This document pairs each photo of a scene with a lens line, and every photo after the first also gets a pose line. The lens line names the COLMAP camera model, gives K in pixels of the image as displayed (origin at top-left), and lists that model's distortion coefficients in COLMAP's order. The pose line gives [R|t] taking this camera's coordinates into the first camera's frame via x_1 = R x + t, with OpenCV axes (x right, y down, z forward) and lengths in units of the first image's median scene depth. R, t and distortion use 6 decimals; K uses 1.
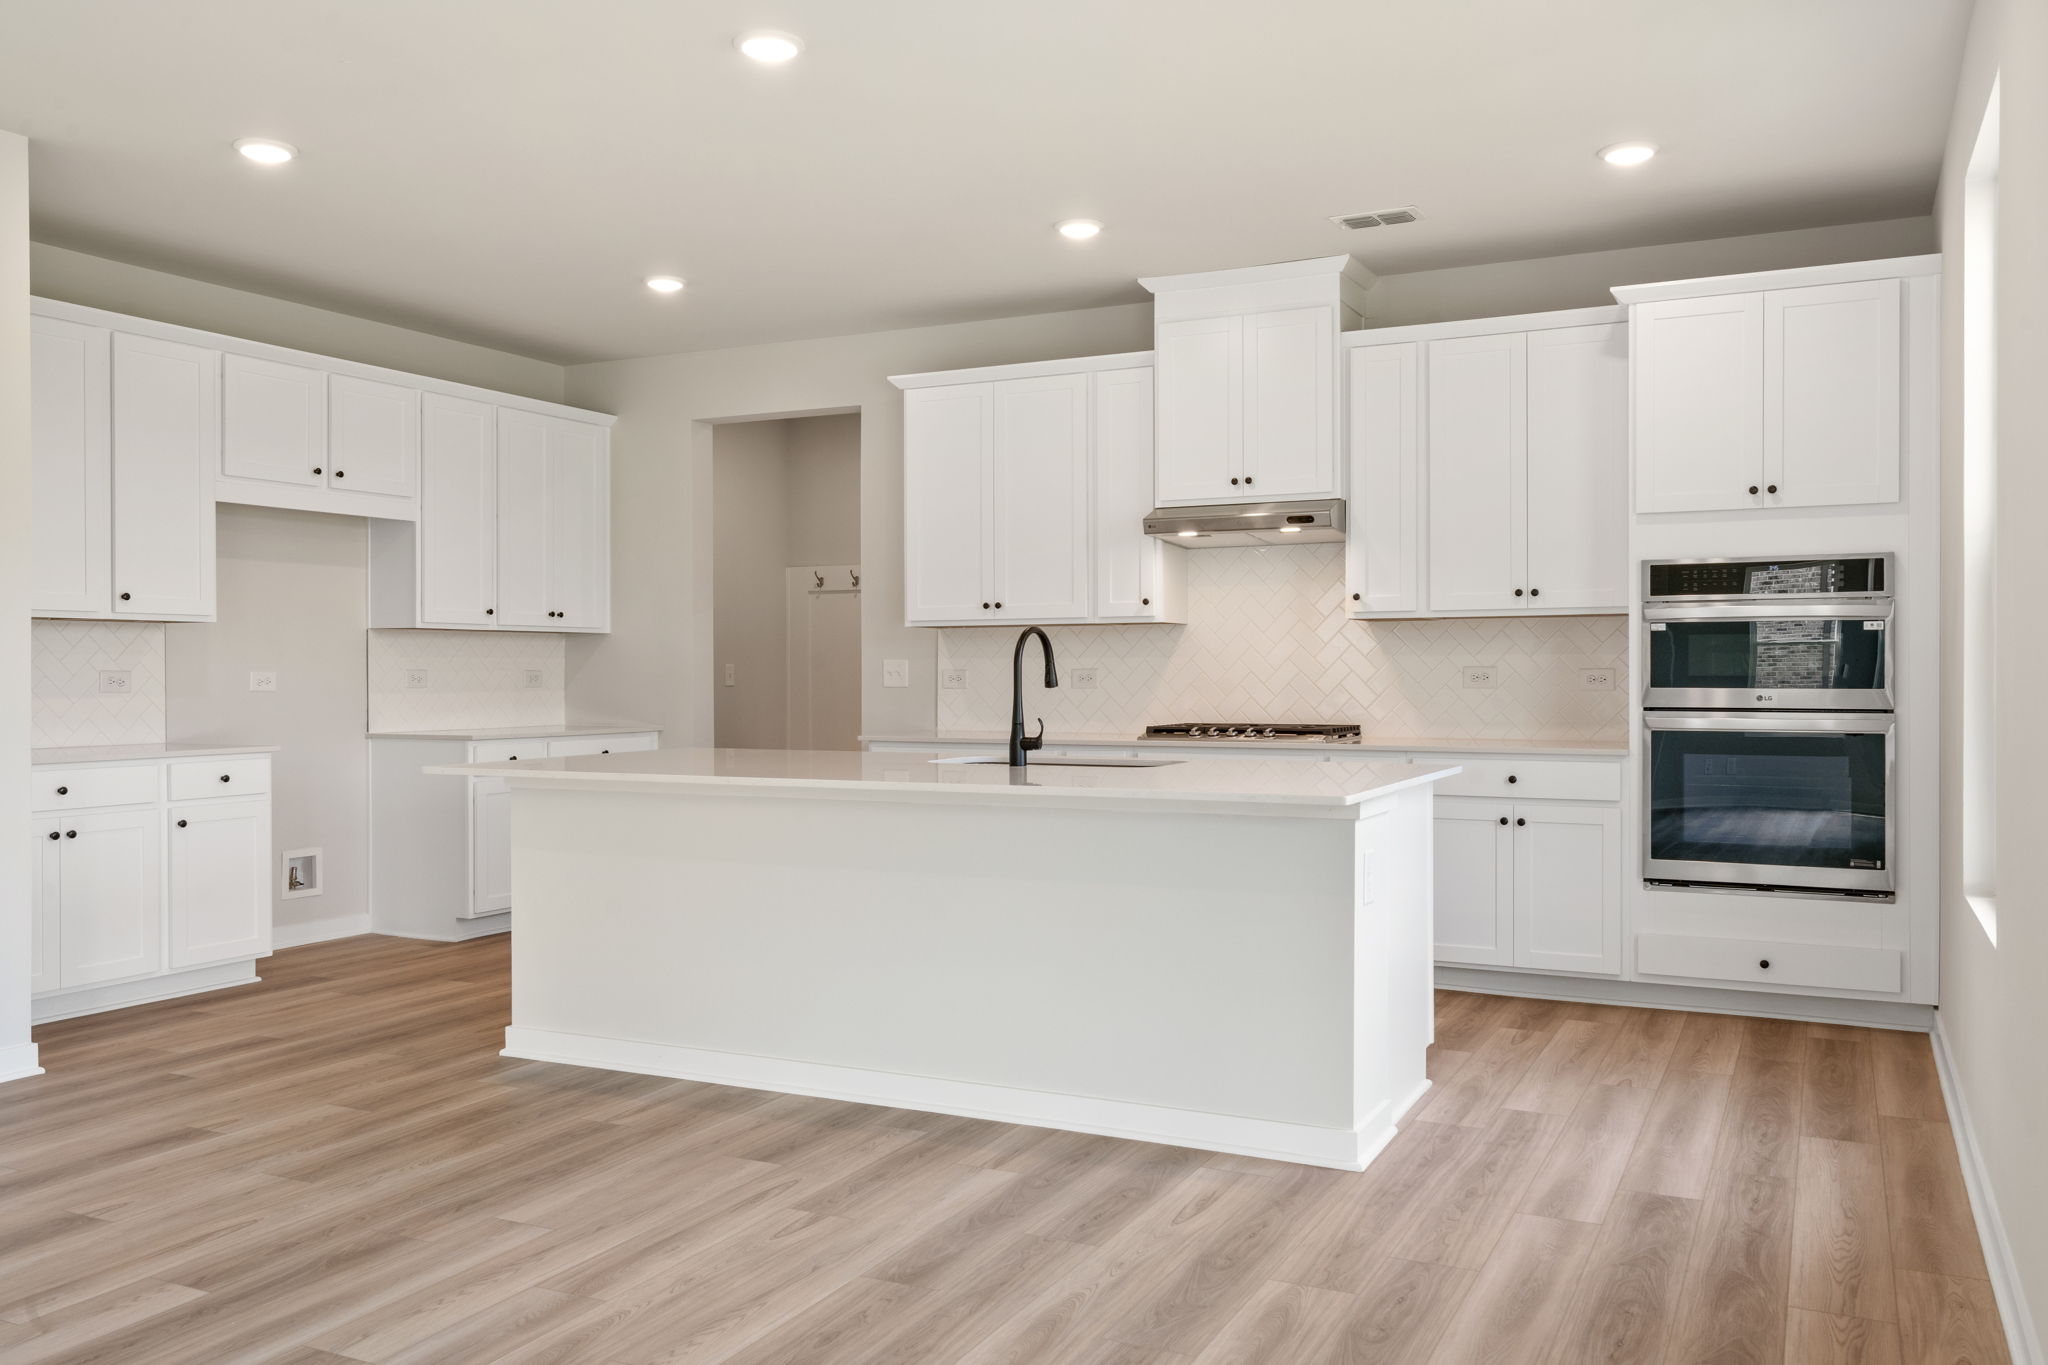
lens RADIAL K [[1635.8, 0, 1024.0], [0, 1635.8, 682.5], [0, 0, 1]] dist [0.005228, 0.003012]
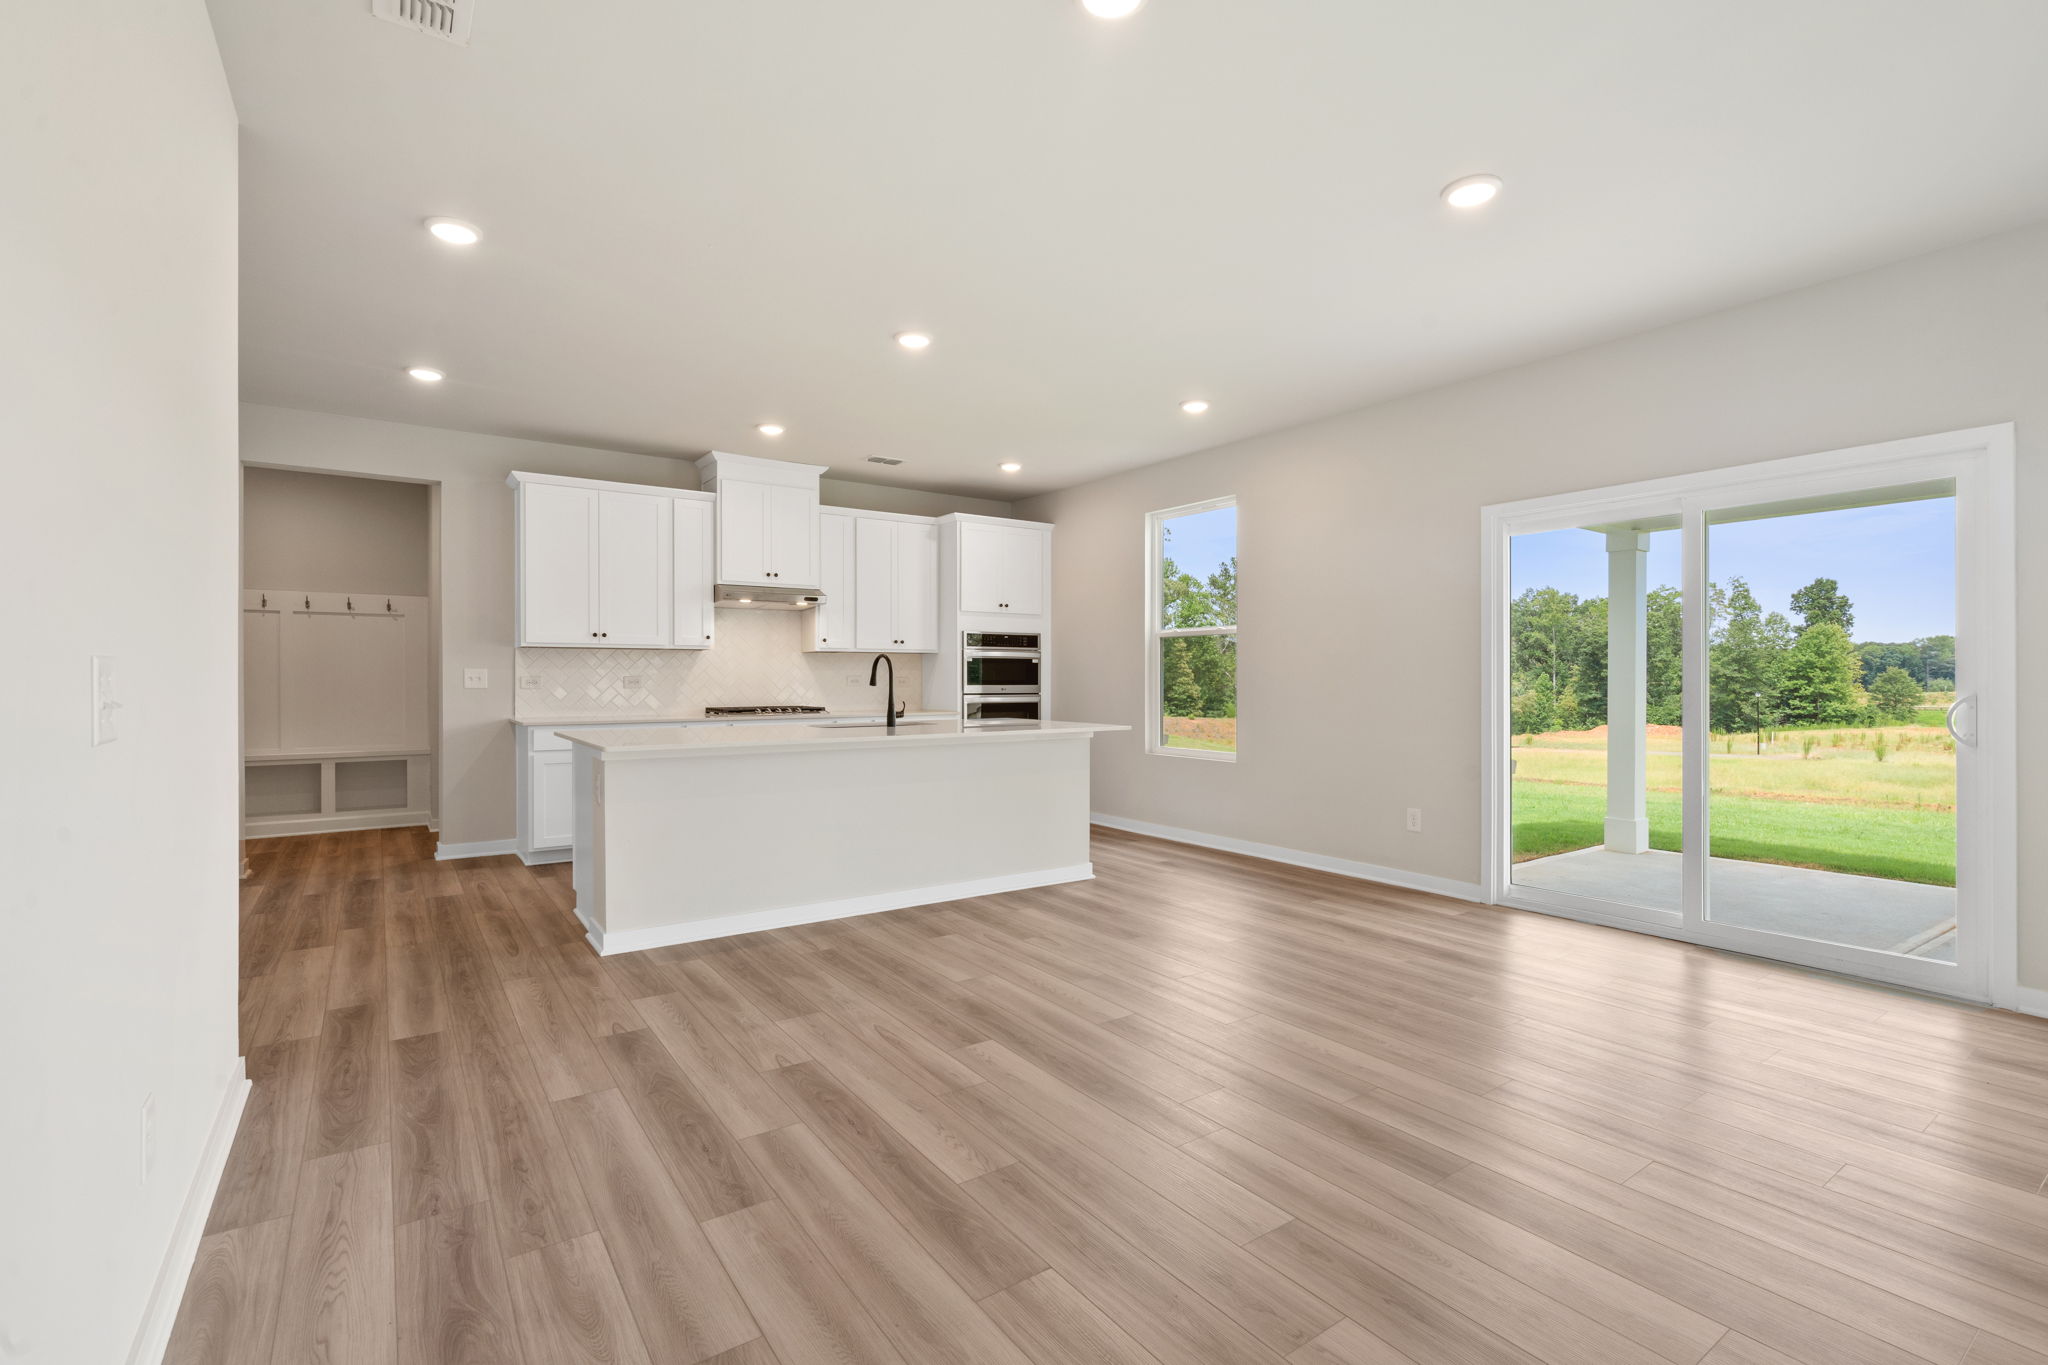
lens RADIAL K [[929.5, 0, 1024.0], [0, 929.5, 682.5], [0, 0, 1]] dist [-0.003790, -0.000040]
pose [[0.478474, -0.001697, 0.878100, -0.755984], [0.004960, 0.999987, -0.000770, 0.000929], [-0.878088, 0.004723, 0.478477, 0.288538]]
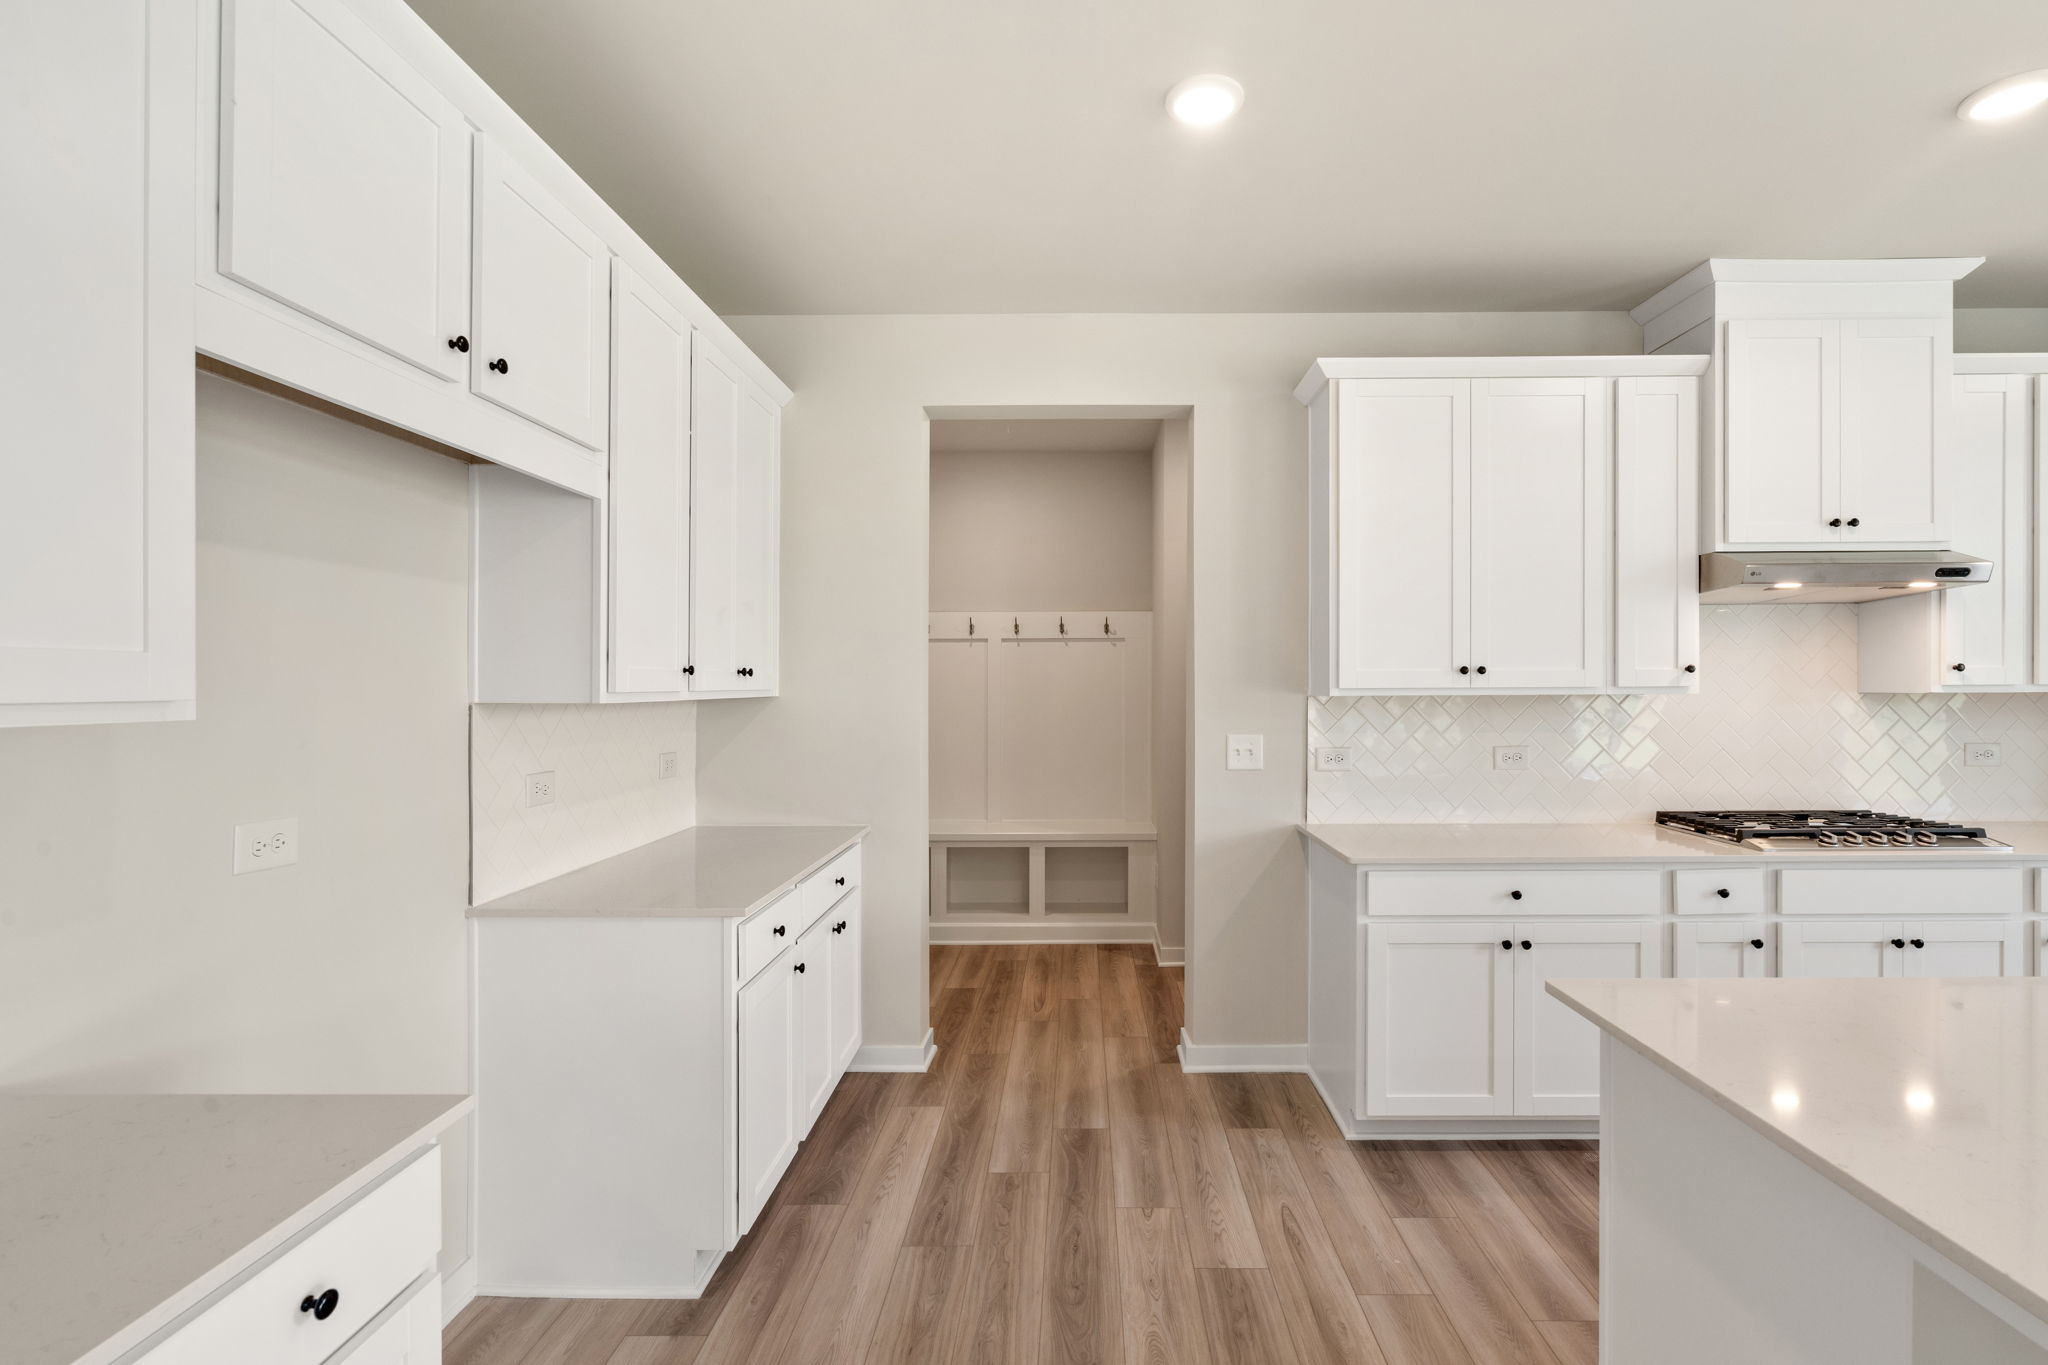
lens RADIAL K [[952.5, 0, 1070.7], [0, 952.5, 681.7], [0, 0, 1]] dist [0.000157, 0.000008]
pose [[0.899650, 0.001382, 0.436610, -0.481301], [0.003733, 0.999934, -0.010856, -0.047400], [-0.436596, 0.011396, 0.899585, 0.863743]]
